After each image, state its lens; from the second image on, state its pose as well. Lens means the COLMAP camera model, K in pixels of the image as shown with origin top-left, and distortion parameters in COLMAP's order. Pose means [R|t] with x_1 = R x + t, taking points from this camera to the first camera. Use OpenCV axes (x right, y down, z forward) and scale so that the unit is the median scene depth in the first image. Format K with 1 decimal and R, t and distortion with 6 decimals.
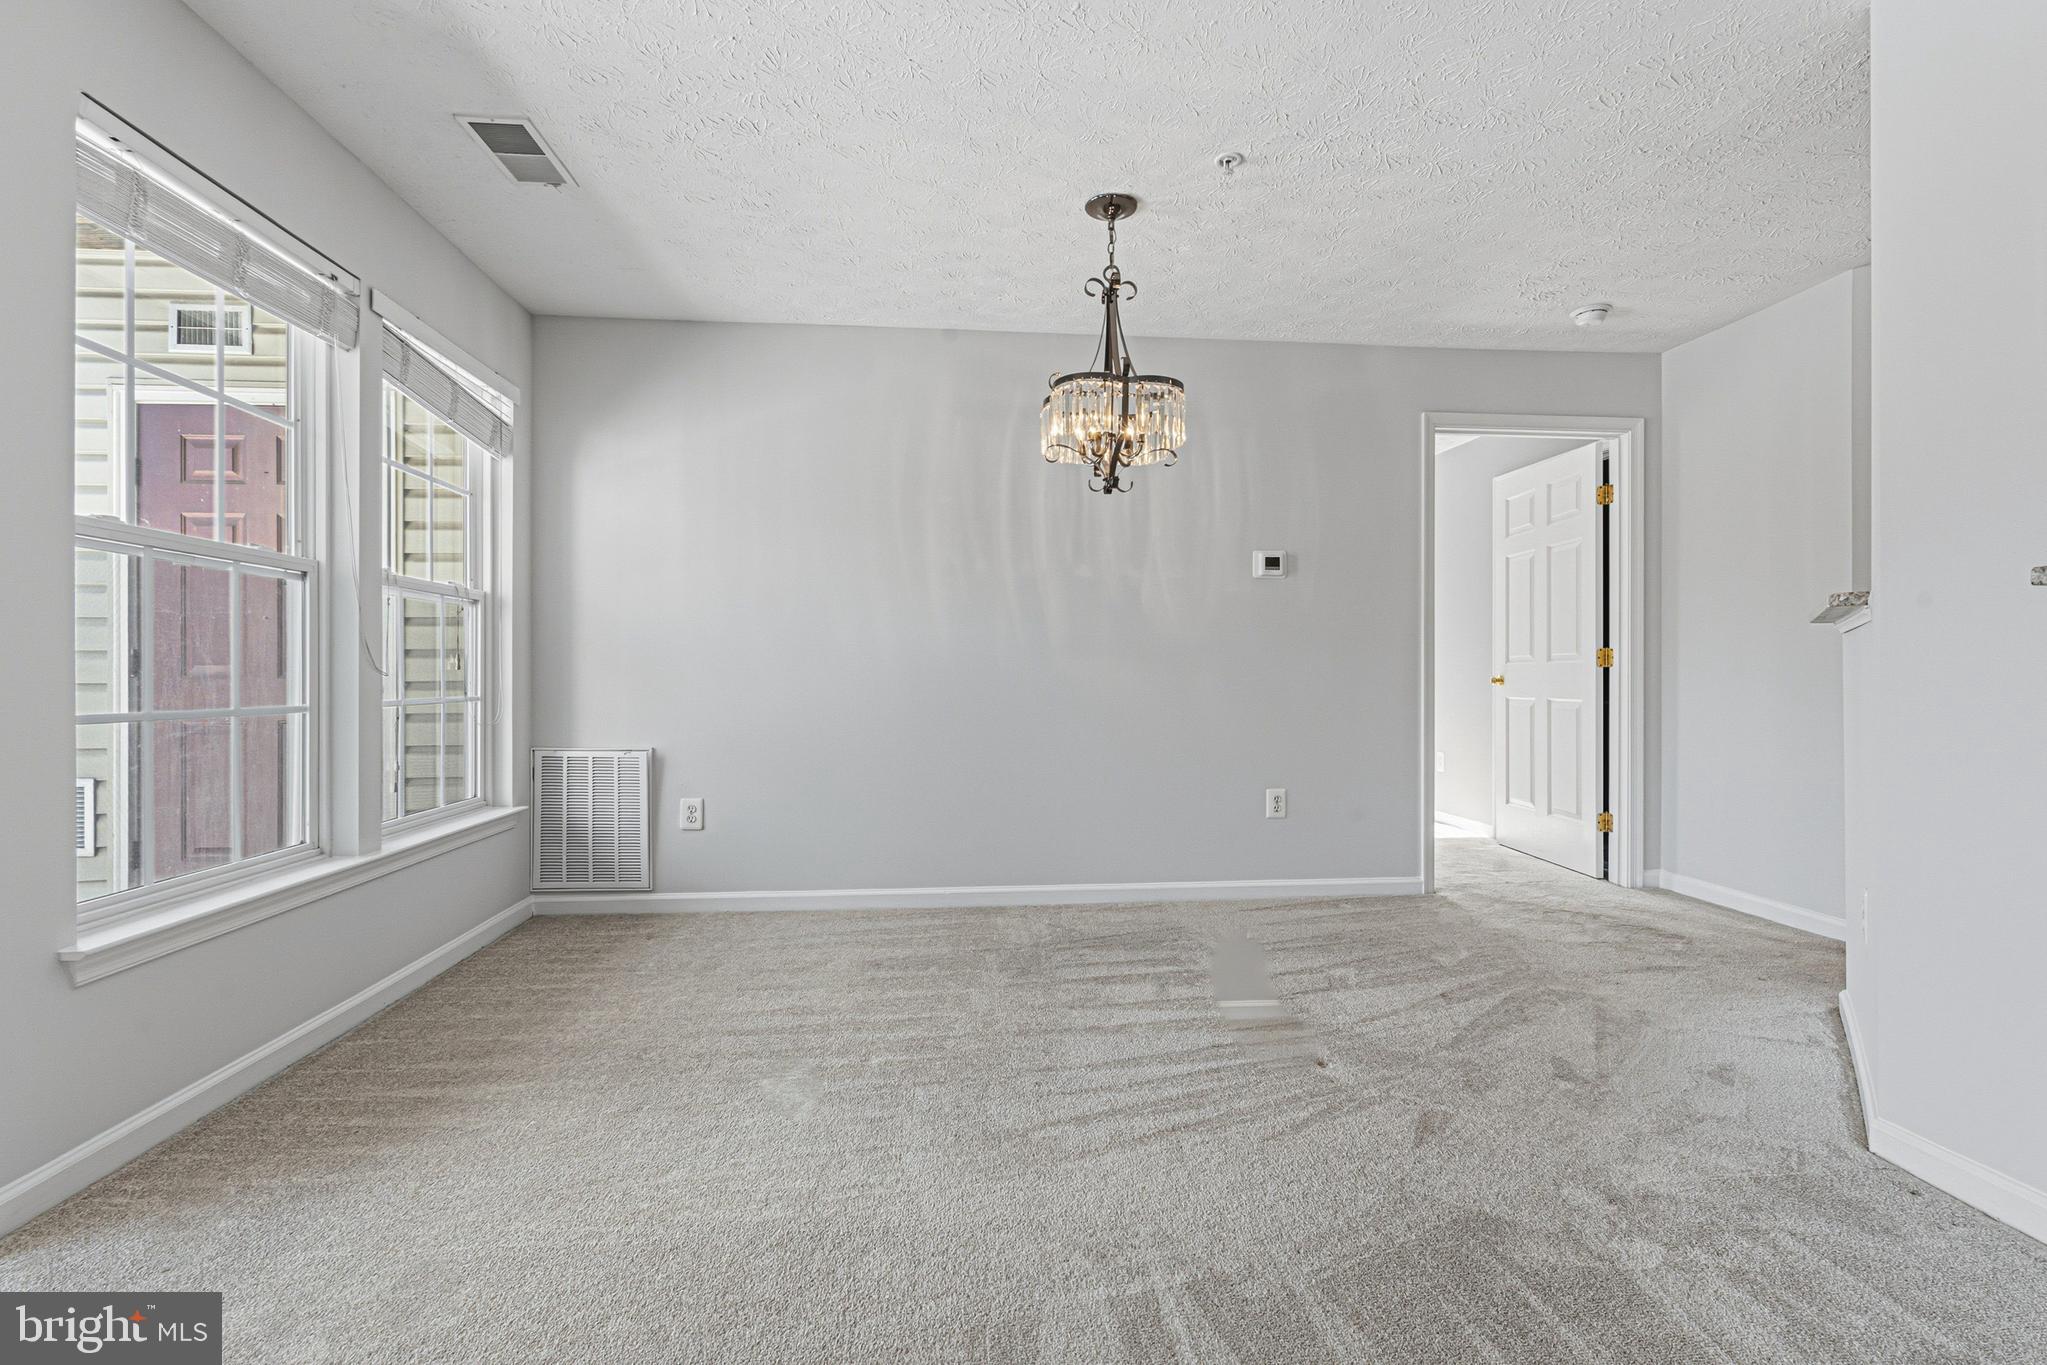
lens RADIAL K [[920.0, 0, 1023.5], [0, 920.0, 682.5], [0, 0, 1]] dist [-0.003663, -0.000241]
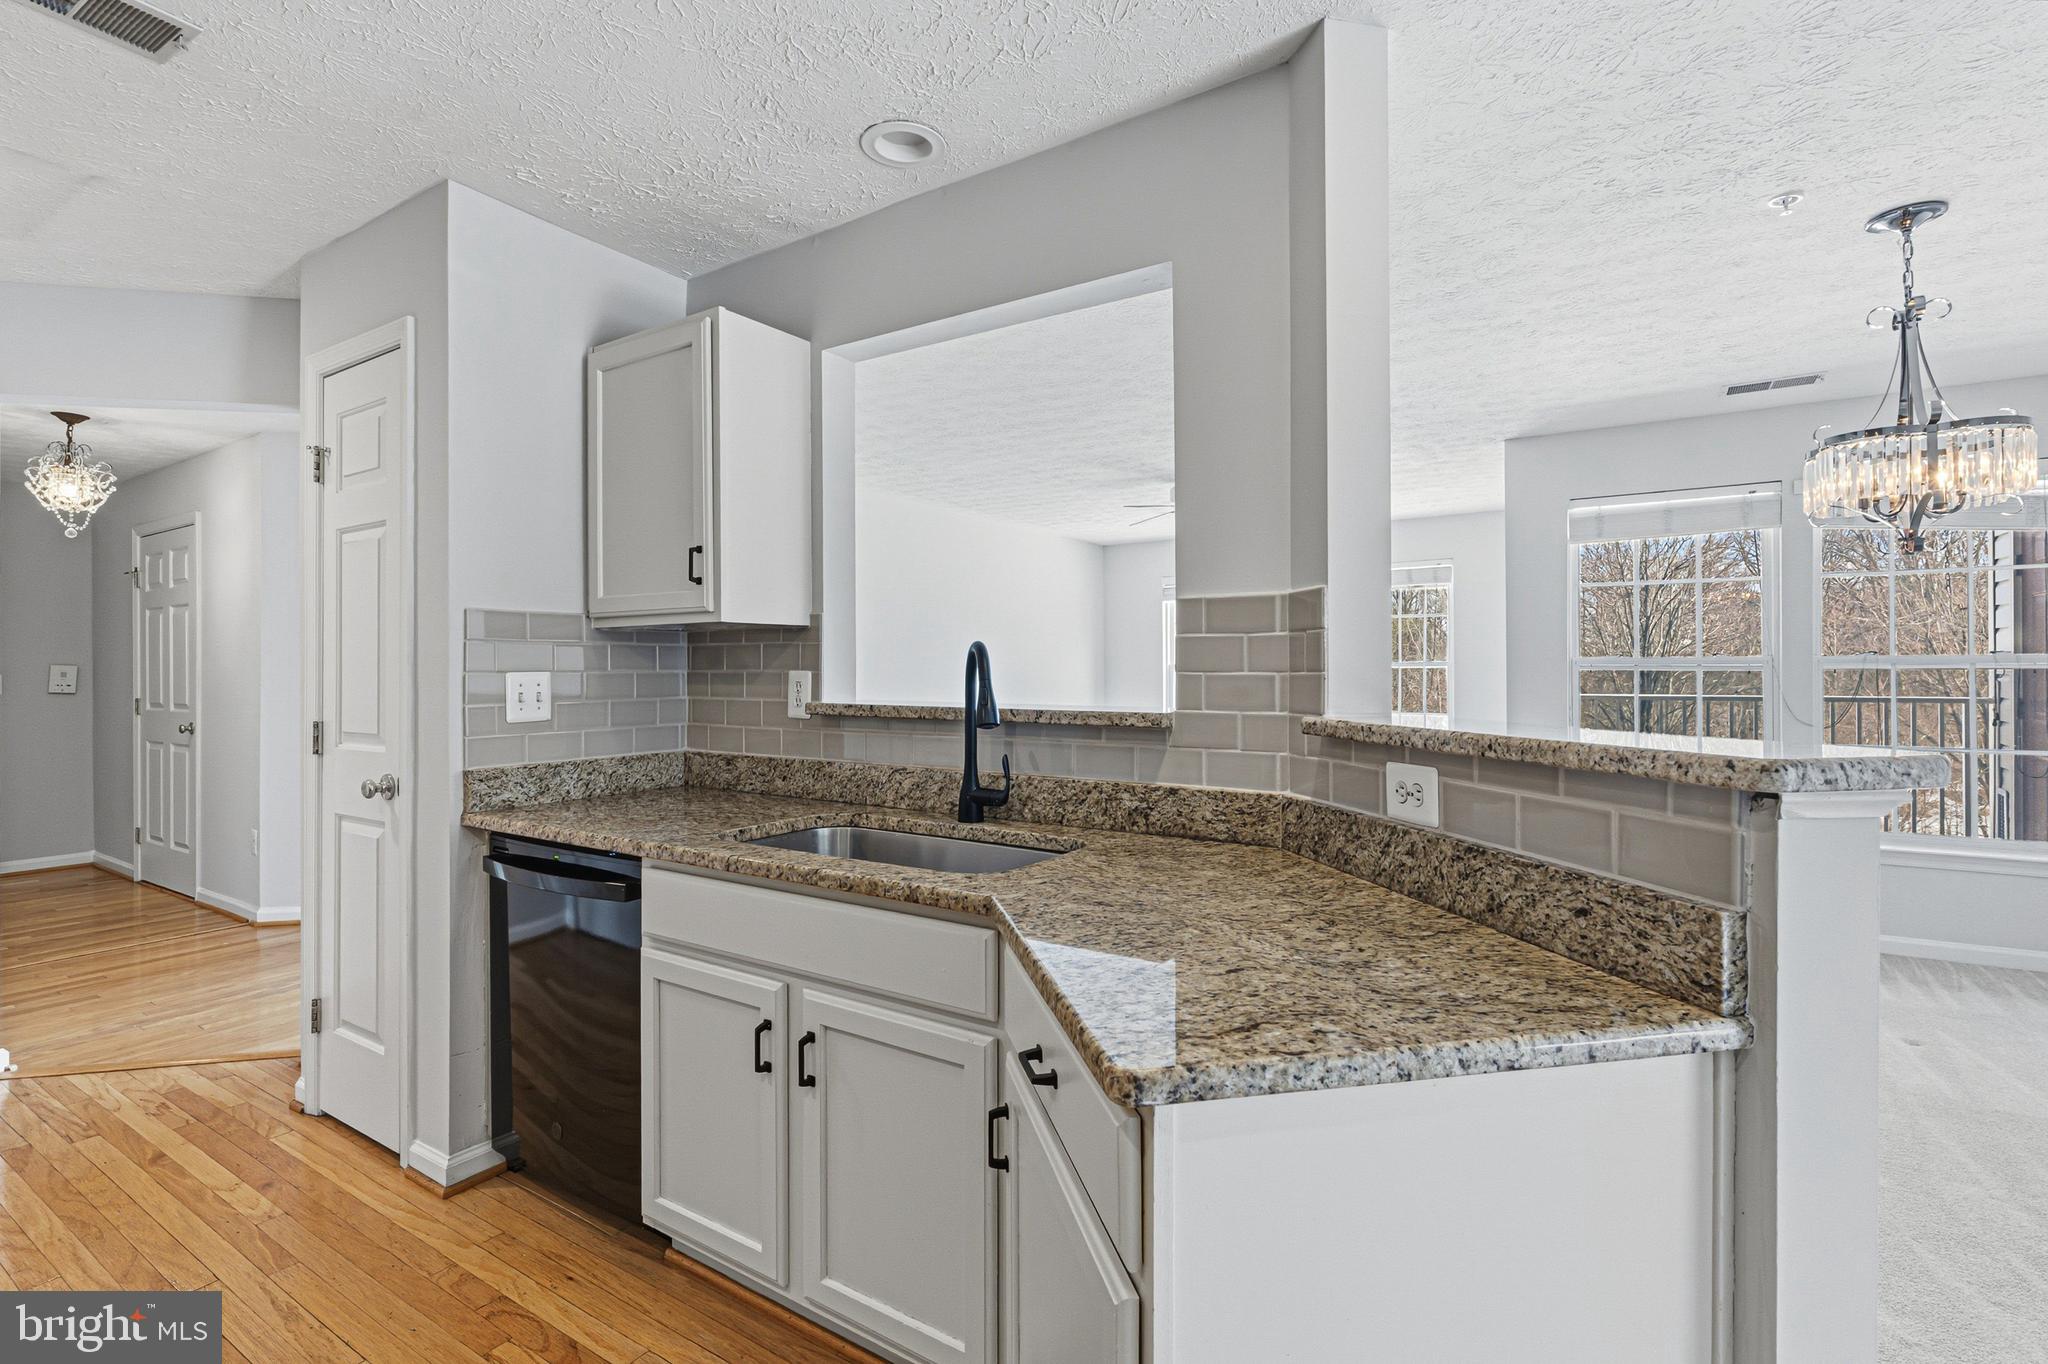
lens RADIAL K [[945.9, 0, 1021.6], [0, 945.9, 660.7], [0, 0, 1]] dist [-0.002254, -0.000007]
pose [[-0.616855, -0.008816, -0.787028, 0.982161], [-0.004669, 0.999961, -0.007542, -0.078381], [0.787063, -0.000978, -0.616871, 0.691095]]
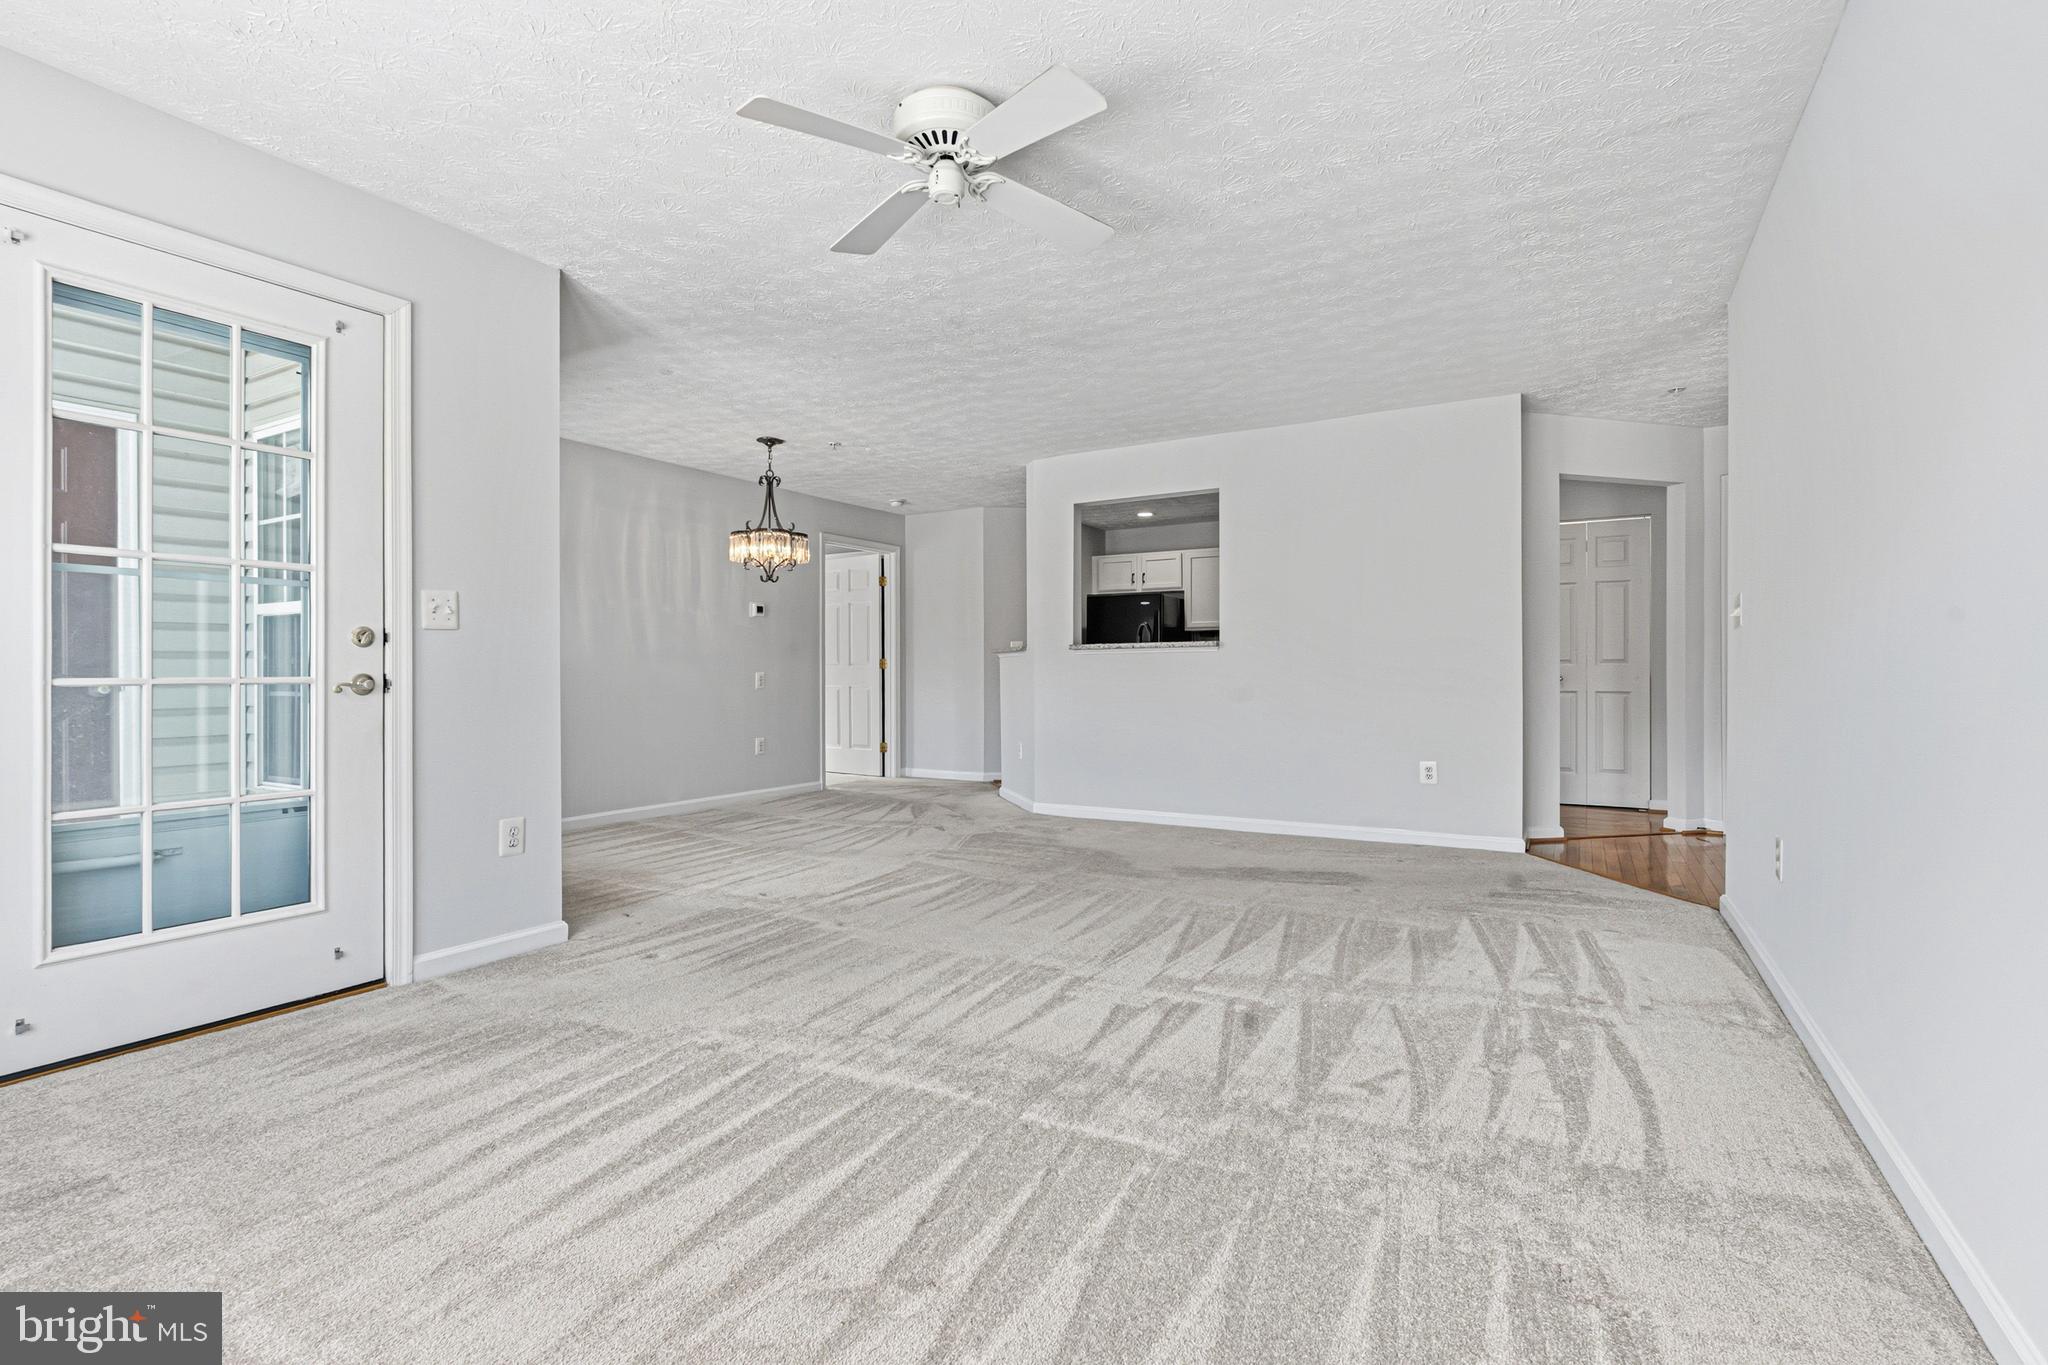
lens RADIAL K [[920.5, 0, 1024.0], [0, 920.5, 682.5], [0, 0, 1]] dist [-0.003663, -0.000241]
pose [[0.594261, -0.011665, 0.804187, -0.926648], [0.013738, 0.999896, 0.004353, 0.010488], [-0.804155, 0.008461, 0.594360, -0.498626]]
